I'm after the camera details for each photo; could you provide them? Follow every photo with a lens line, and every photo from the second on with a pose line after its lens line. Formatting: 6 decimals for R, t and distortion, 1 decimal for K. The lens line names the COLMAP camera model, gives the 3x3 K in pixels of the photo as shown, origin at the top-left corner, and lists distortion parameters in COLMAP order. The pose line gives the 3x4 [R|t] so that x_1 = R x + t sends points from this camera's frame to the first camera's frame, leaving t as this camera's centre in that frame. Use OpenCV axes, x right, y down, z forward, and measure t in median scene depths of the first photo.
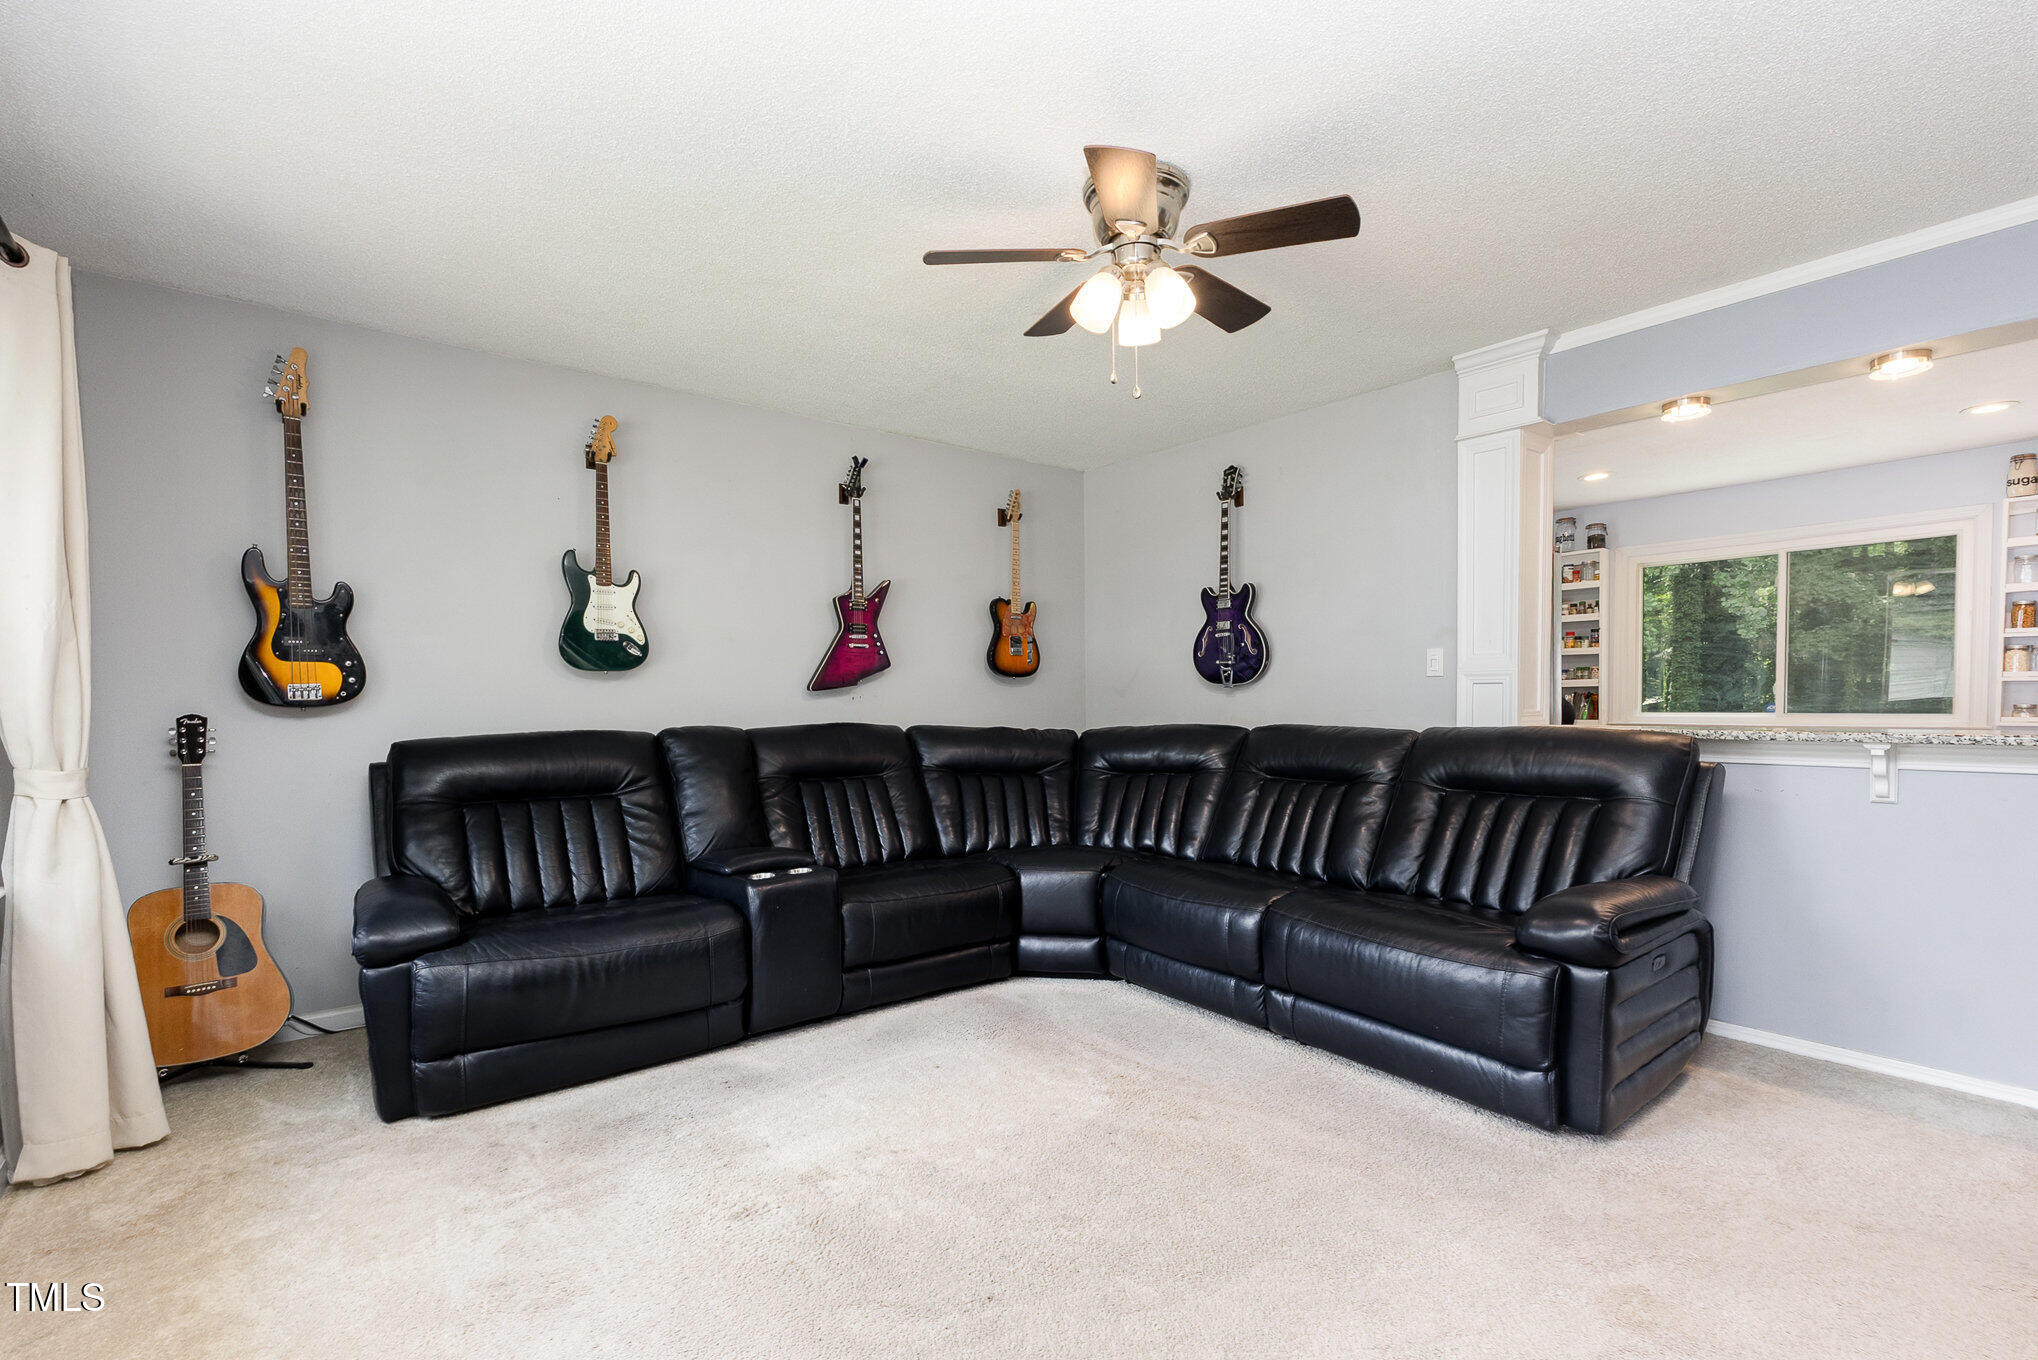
lens RADIAL K [[912.8, 0, 1023.5], [0, 912.8, 724.0], [0, 0, 1]] dist [-0.000197, -0.000206]
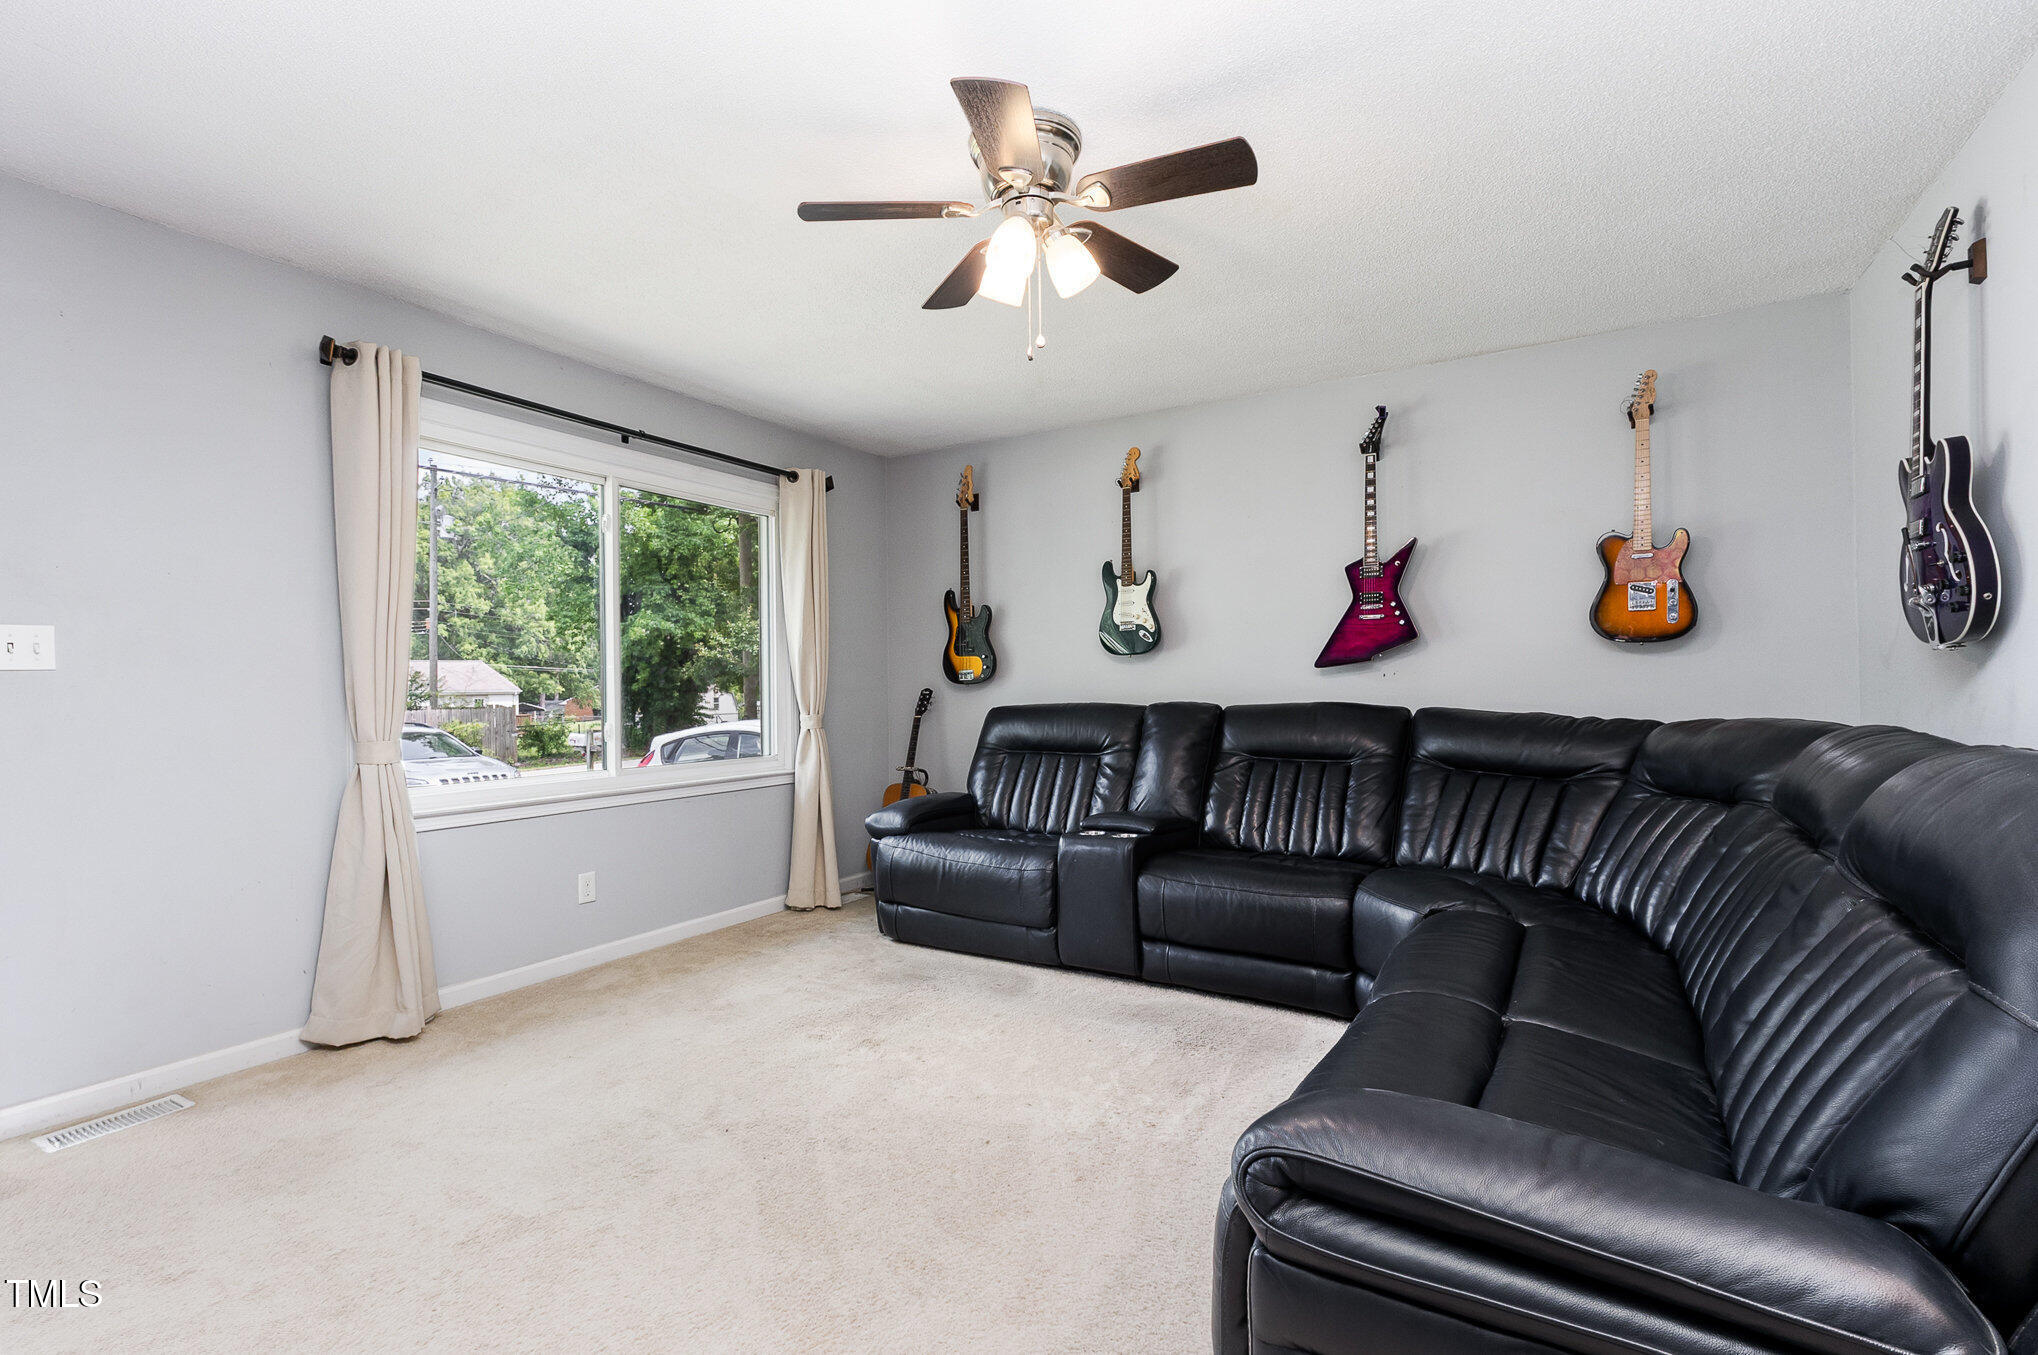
lens RADIAL K [[906.2, 0, 1015.2], [0, 906.2, 680.5], [0, 0, 1]] dist [0.000614, -0.000031]
pose [[0.355044, -0.004167, -0.934840, 0.629443], [-0.021397, 0.999692, -0.012583, -0.005639], [0.934605, 0.024471, 0.354845, 0.428126]]
